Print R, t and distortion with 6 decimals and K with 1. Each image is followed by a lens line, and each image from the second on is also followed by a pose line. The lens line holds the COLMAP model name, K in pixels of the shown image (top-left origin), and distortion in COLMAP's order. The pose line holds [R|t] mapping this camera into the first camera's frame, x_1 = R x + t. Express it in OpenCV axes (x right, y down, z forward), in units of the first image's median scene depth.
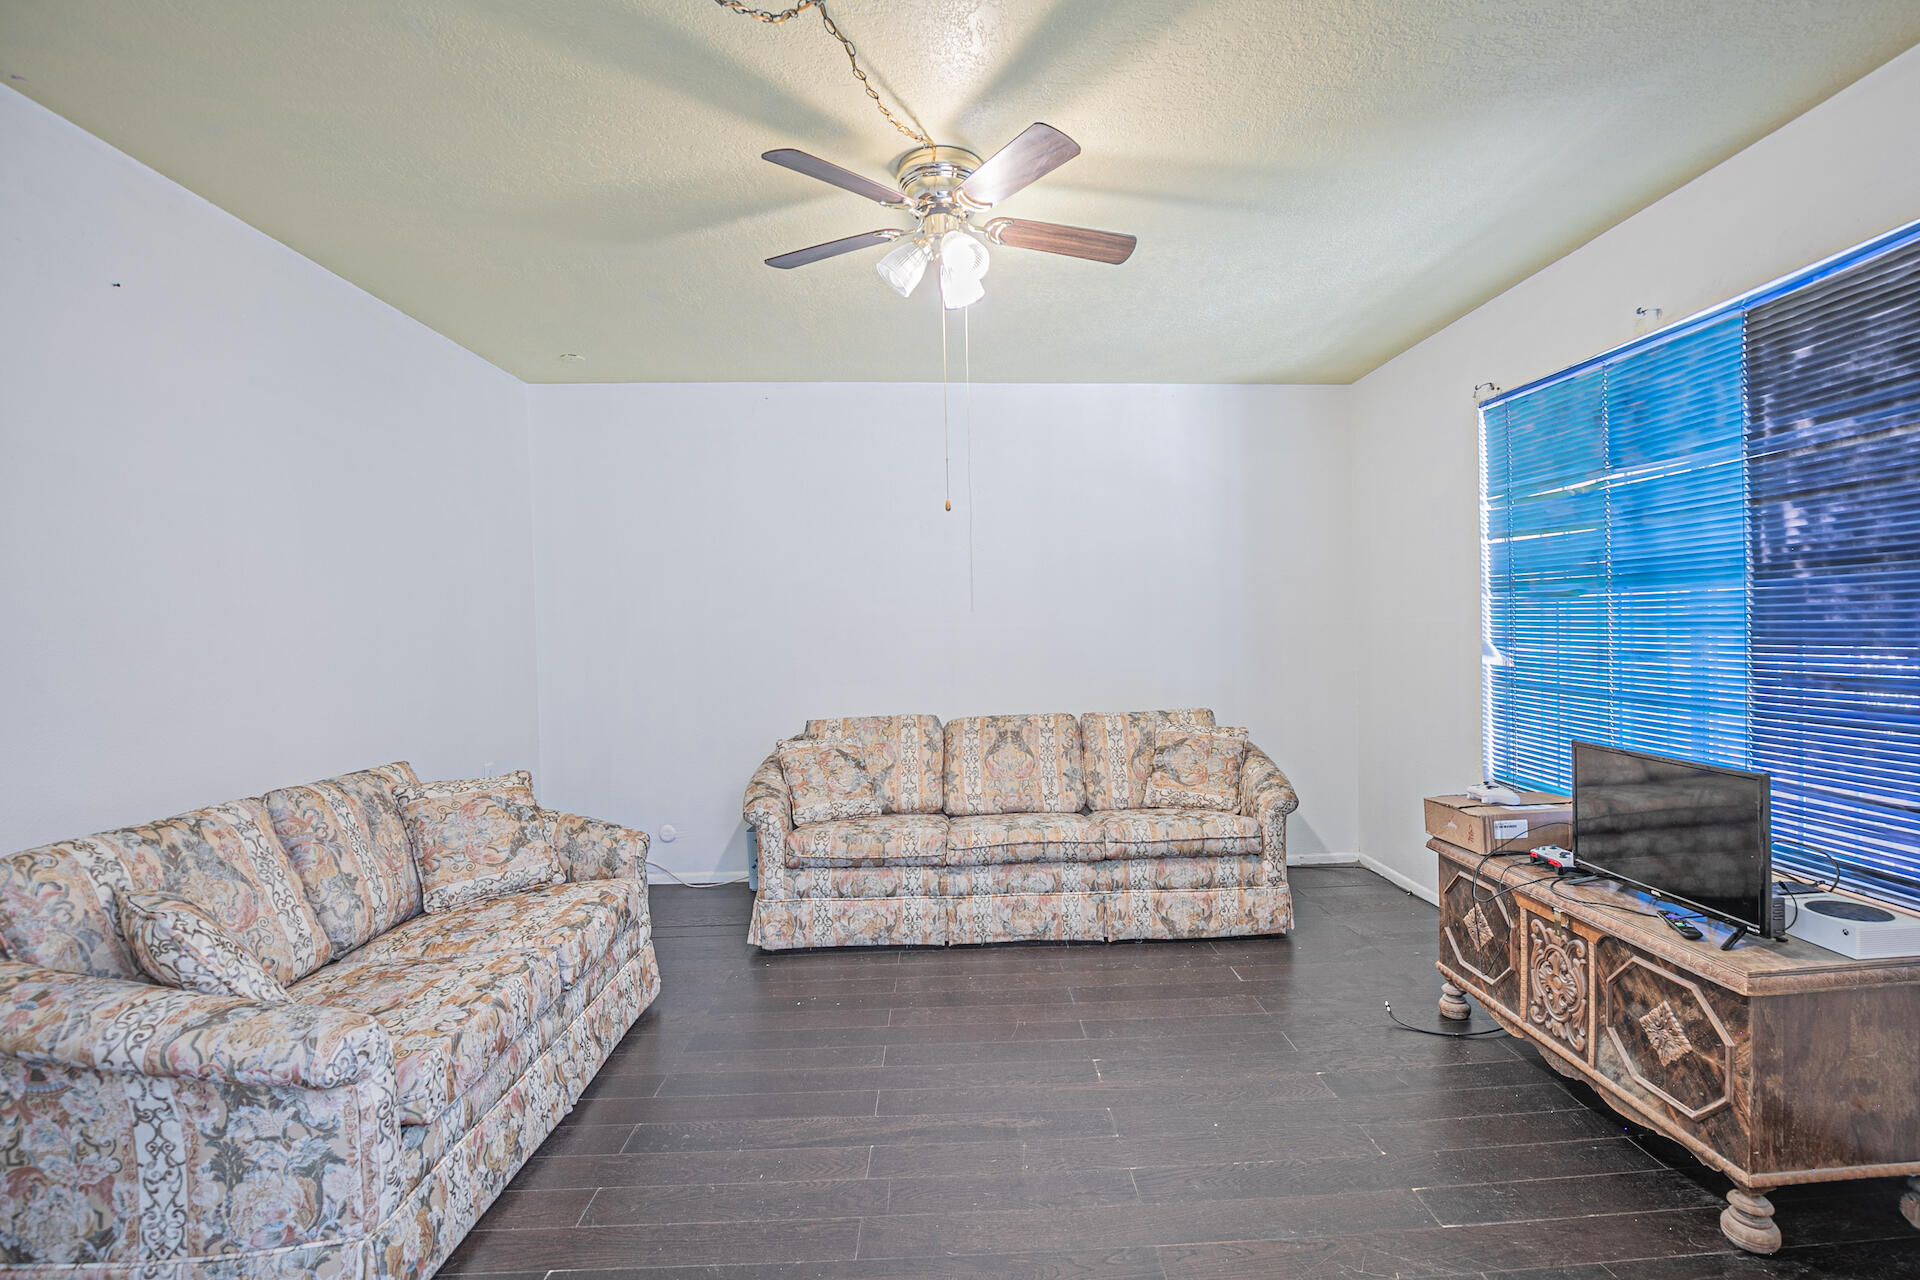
lens RADIAL K [[880.0, 0, 987.9], [0, 880.0, 643.1], [0, 0, 1]] dist [-0.037687, 0.007848]
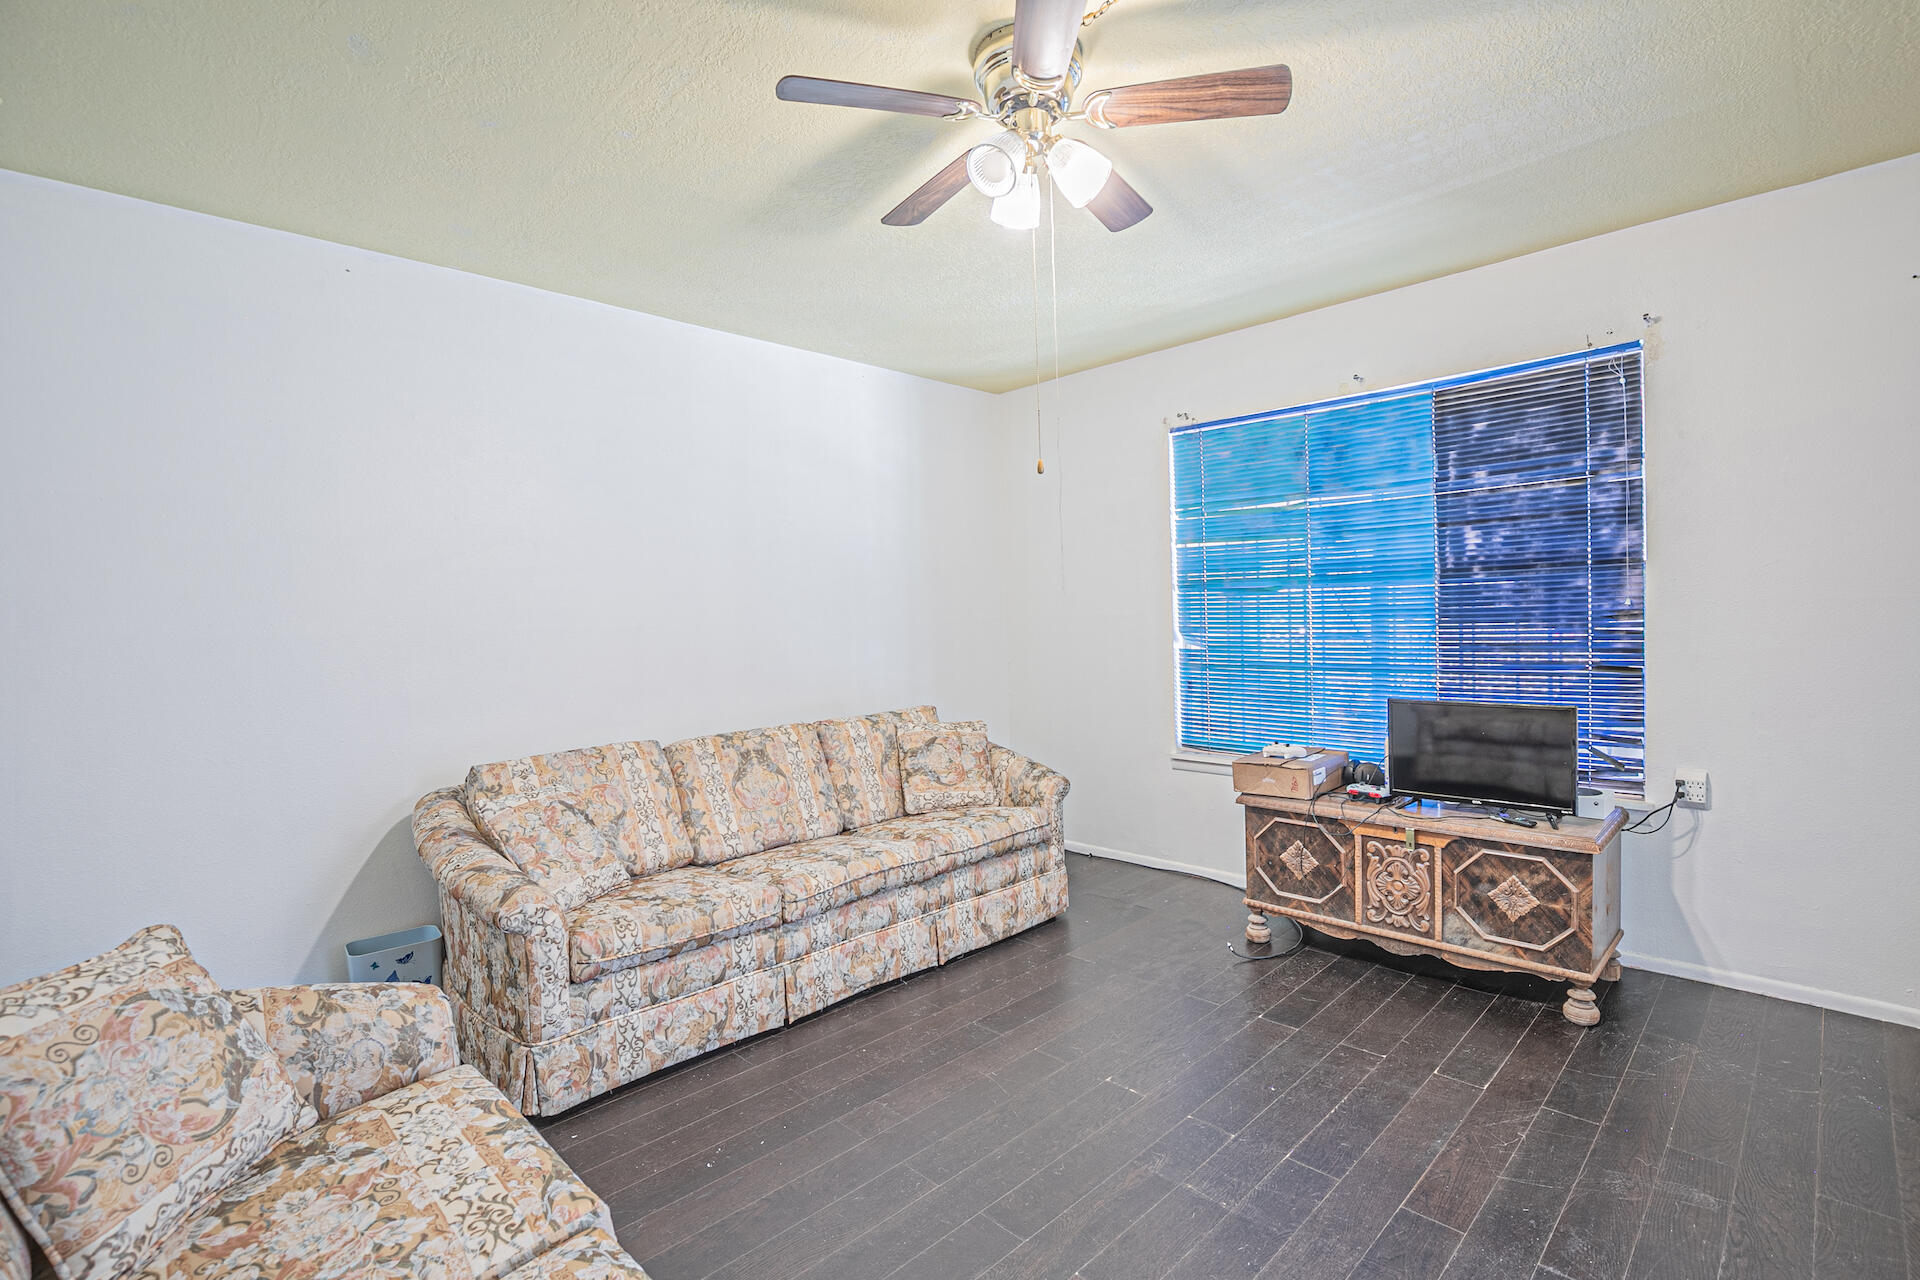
lens RADIAL K [[880.0, 0, 987.9], [0, 880.0, 643.1], [0, 0, 1]] dist [-0.037687, 0.007848]
pose [[0.734938, -0.026443, 0.677618, -0.440422], [0.029256, 0.999545, 0.007275, 0.000397], [-0.677503, 0.014478, 0.735378, 0.293647]]
